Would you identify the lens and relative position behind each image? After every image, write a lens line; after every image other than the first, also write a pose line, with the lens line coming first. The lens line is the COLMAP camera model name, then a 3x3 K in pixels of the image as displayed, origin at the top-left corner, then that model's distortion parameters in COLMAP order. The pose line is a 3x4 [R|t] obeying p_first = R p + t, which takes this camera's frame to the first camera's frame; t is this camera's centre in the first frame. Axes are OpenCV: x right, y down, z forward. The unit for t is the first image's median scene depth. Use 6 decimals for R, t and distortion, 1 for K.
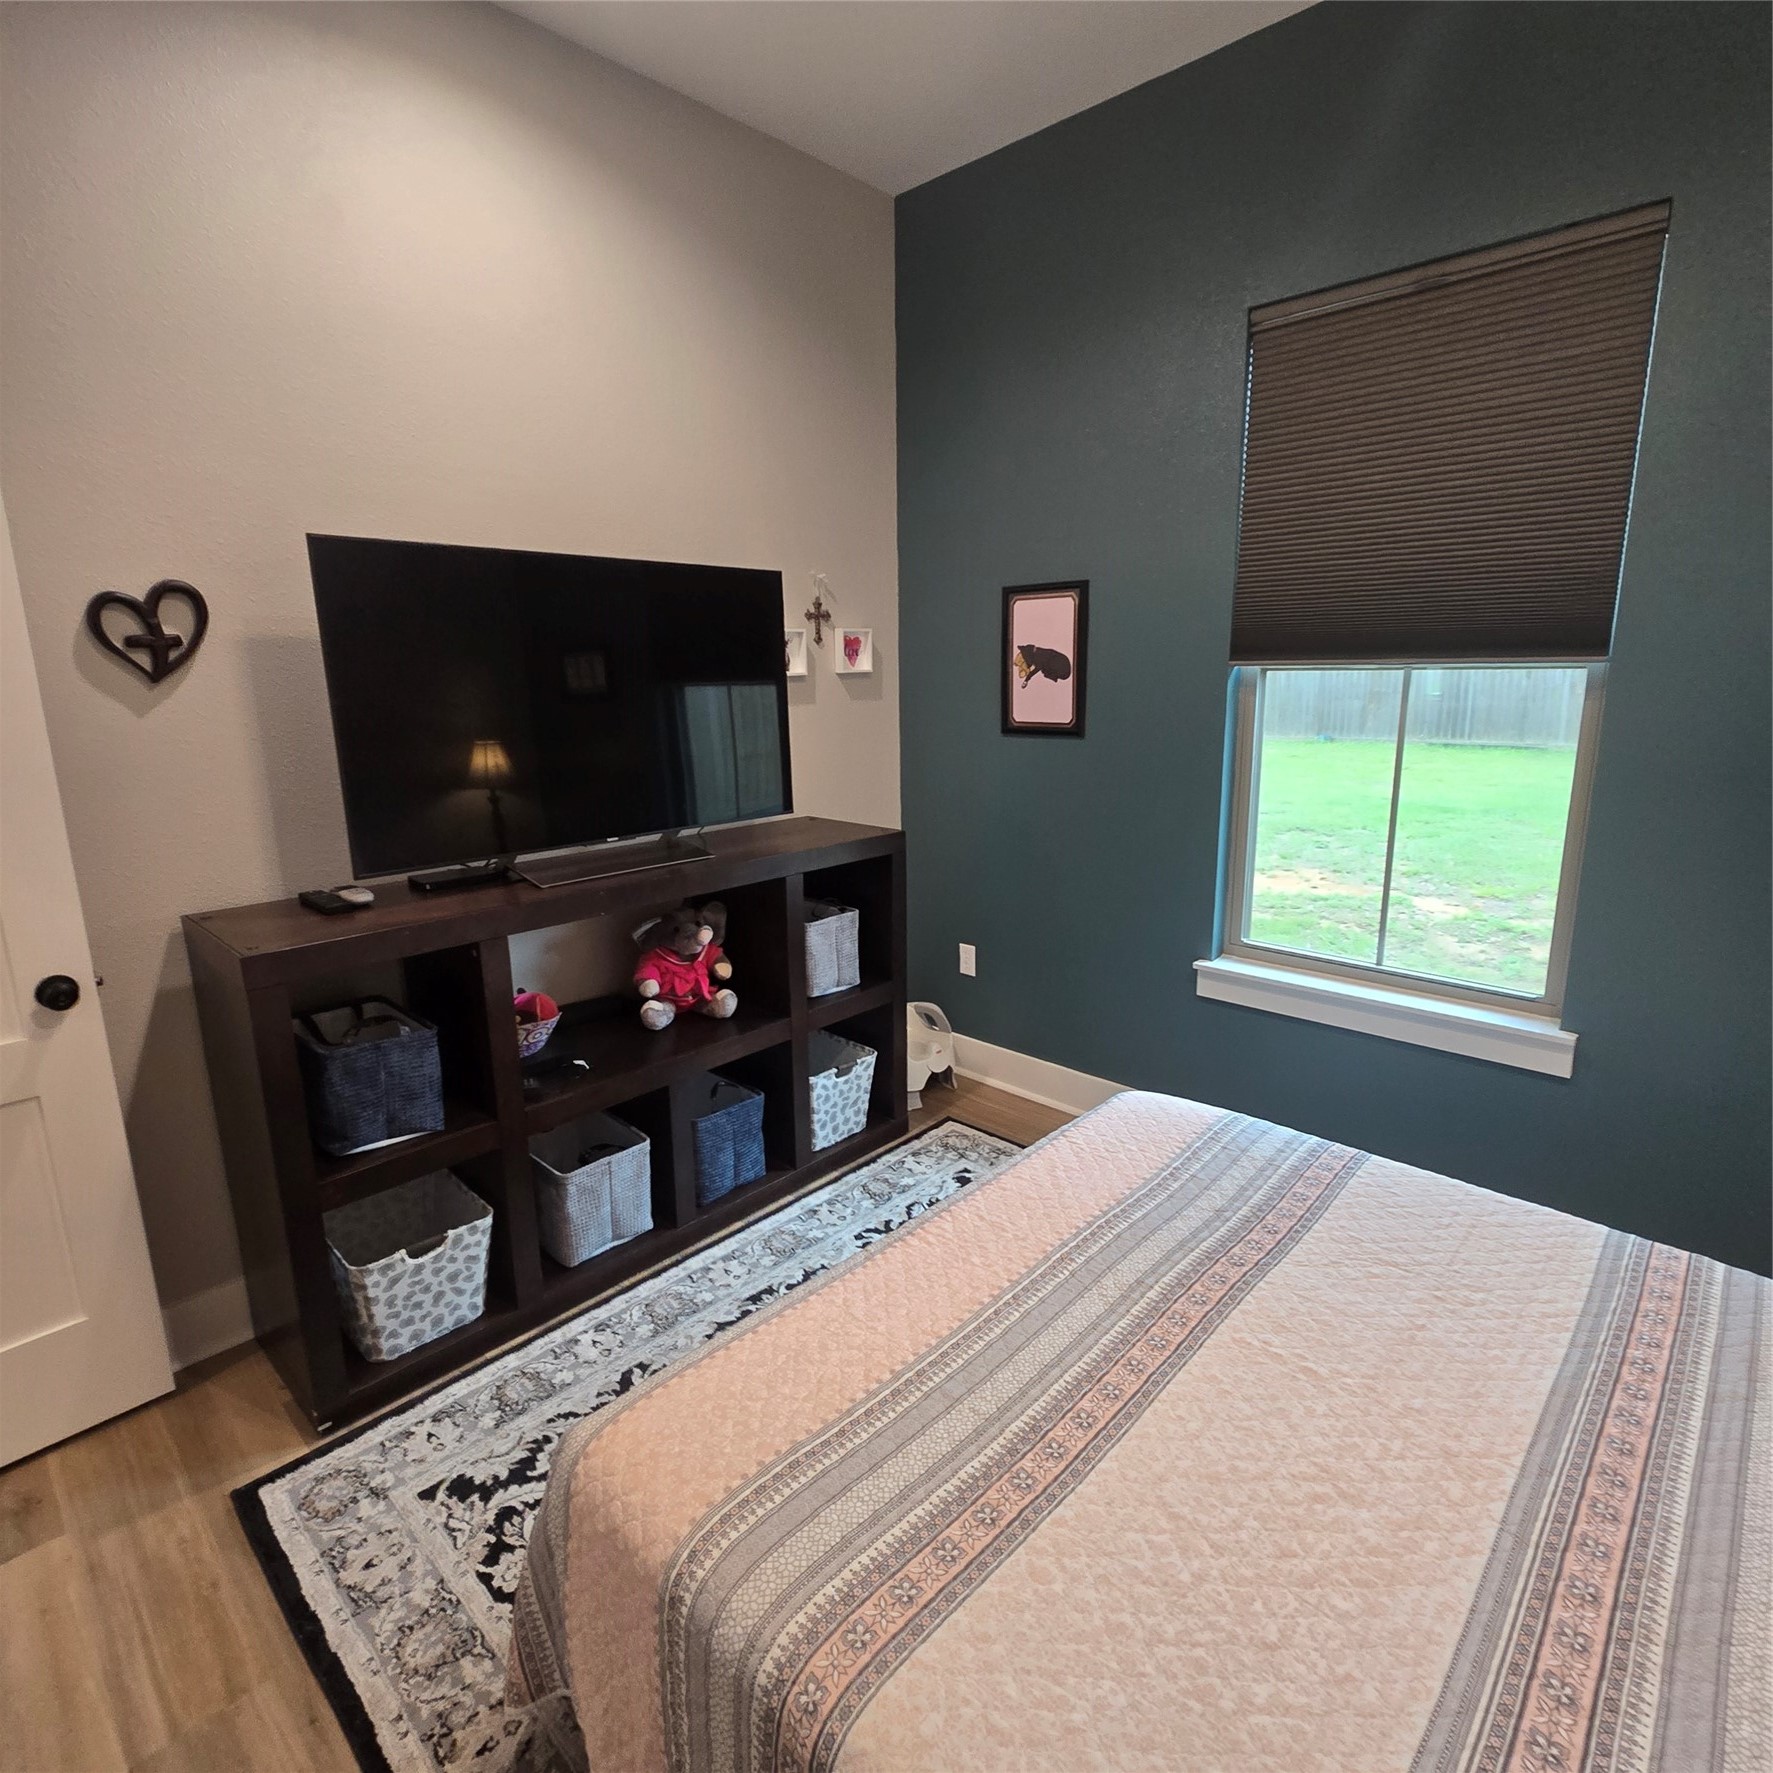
lens RADIAL K [[967.0, 0, 894.0], [0, 967.0, 881.0], [0, 0, 1]] dist [-0.002279, -0.000059]
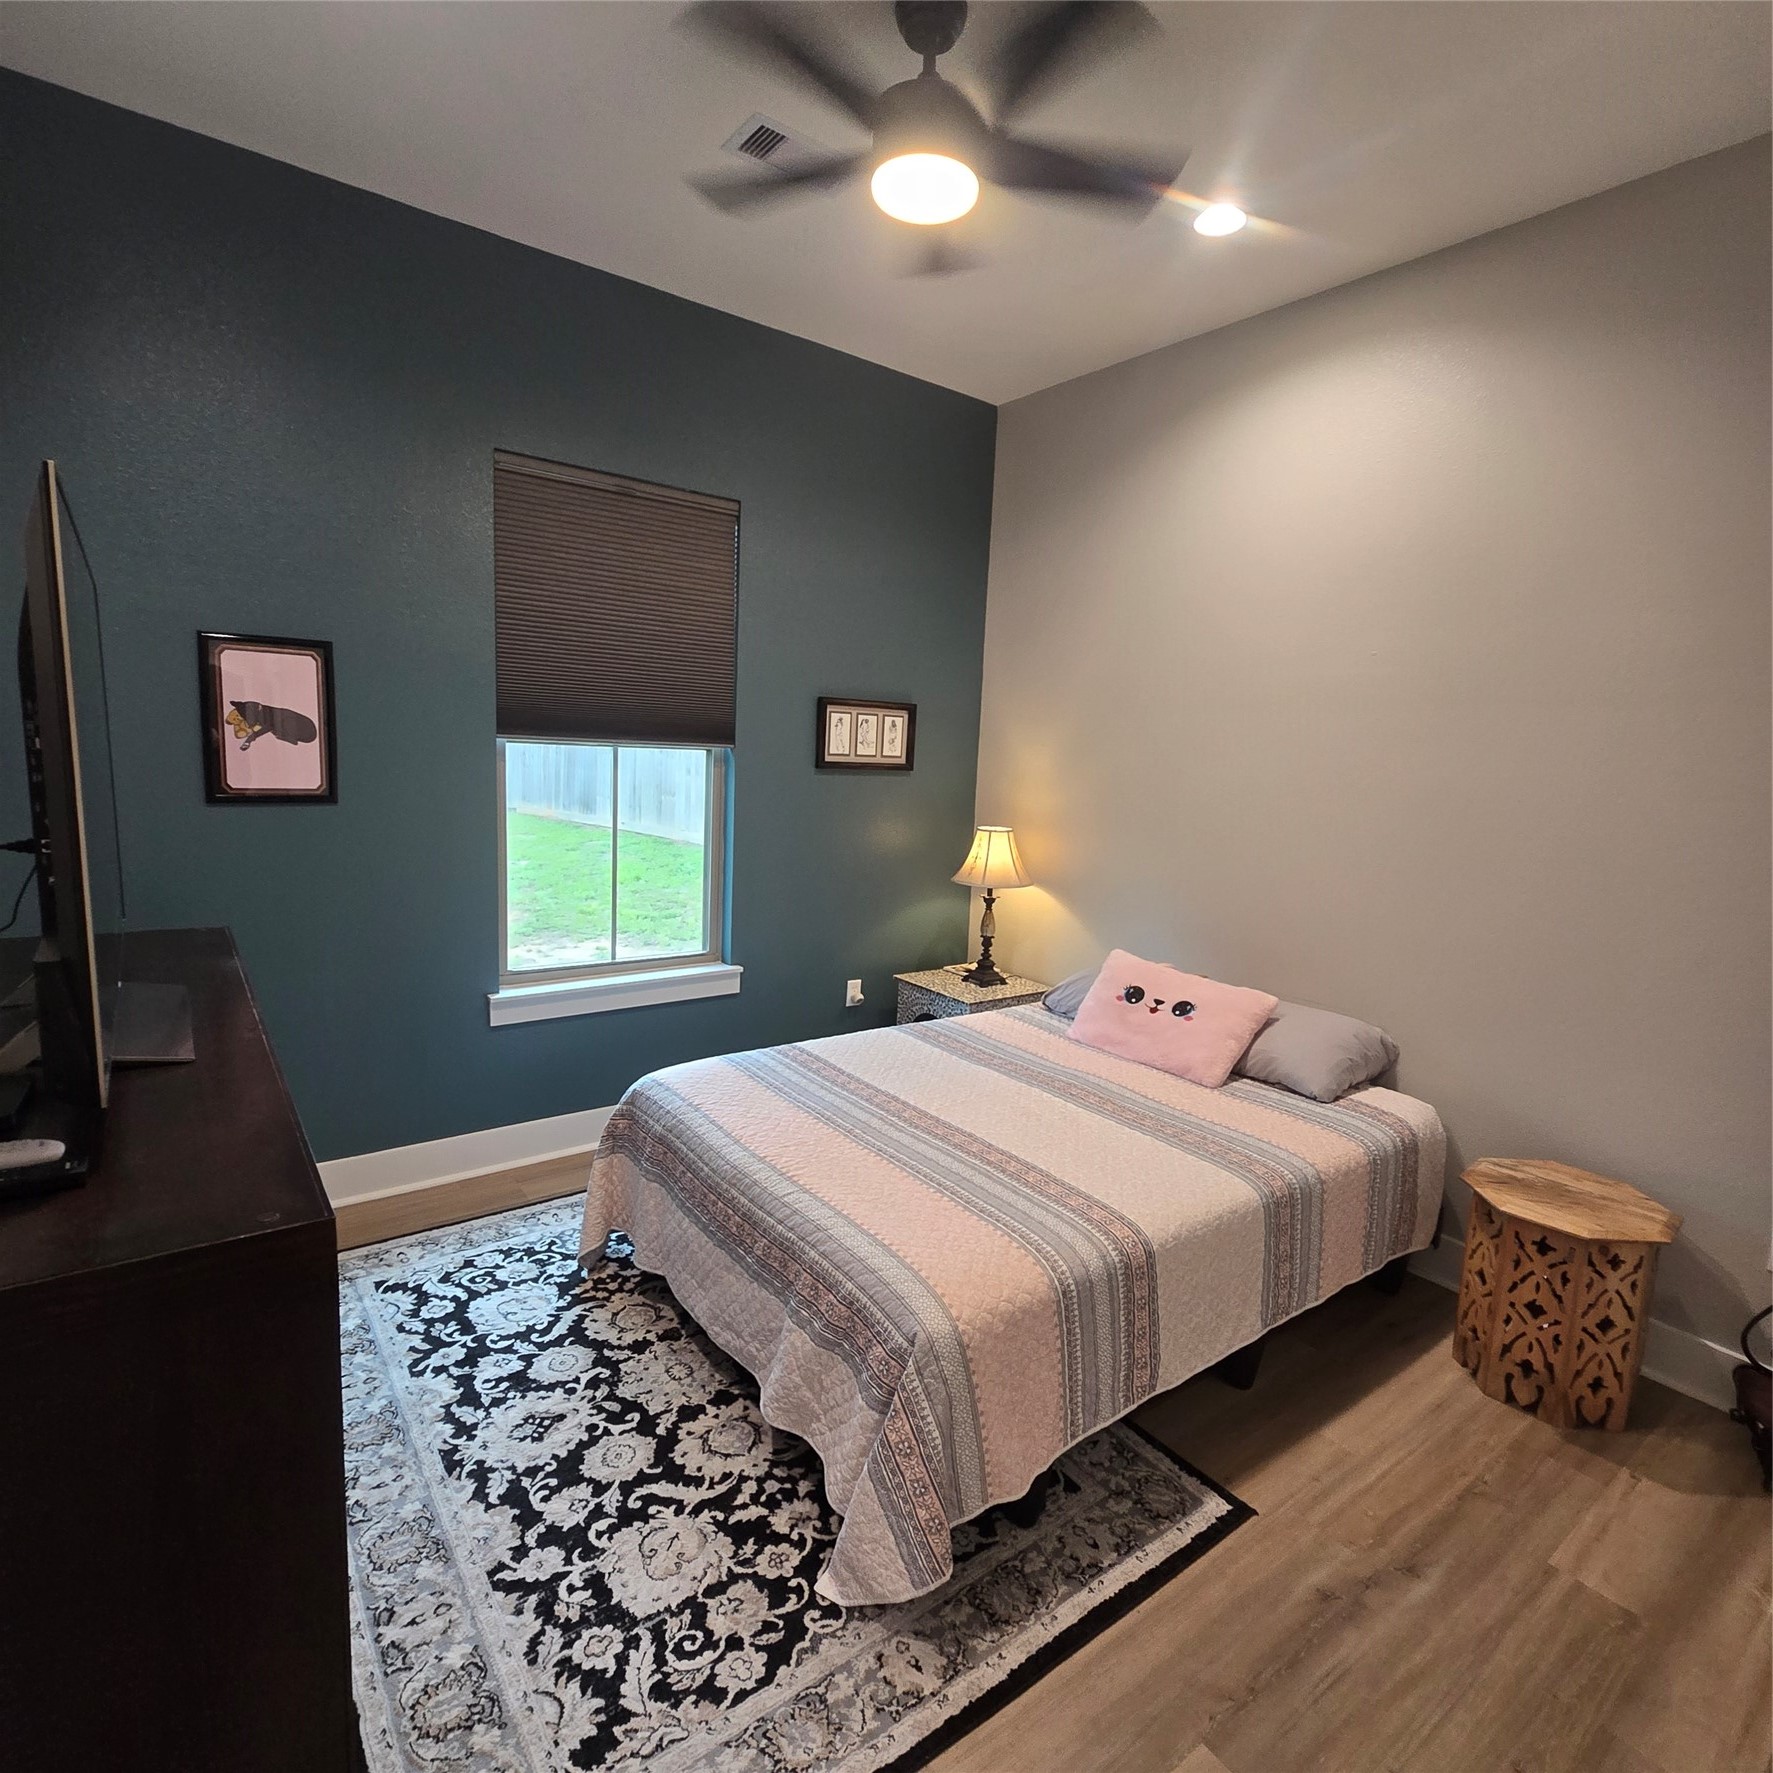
lens RADIAL K [[967.0, 0, 894.0], [0, 967.0, 881.0], [0, 0, 1]] dist [-0.002279, -0.000059]
pose [[0.171000, -0.114700, 0.978572, -0.973119], [0.166171, 0.982331, 0.086104, -0.094766], [-0.971157, 0.147887, 0.187038, 0.441323]]
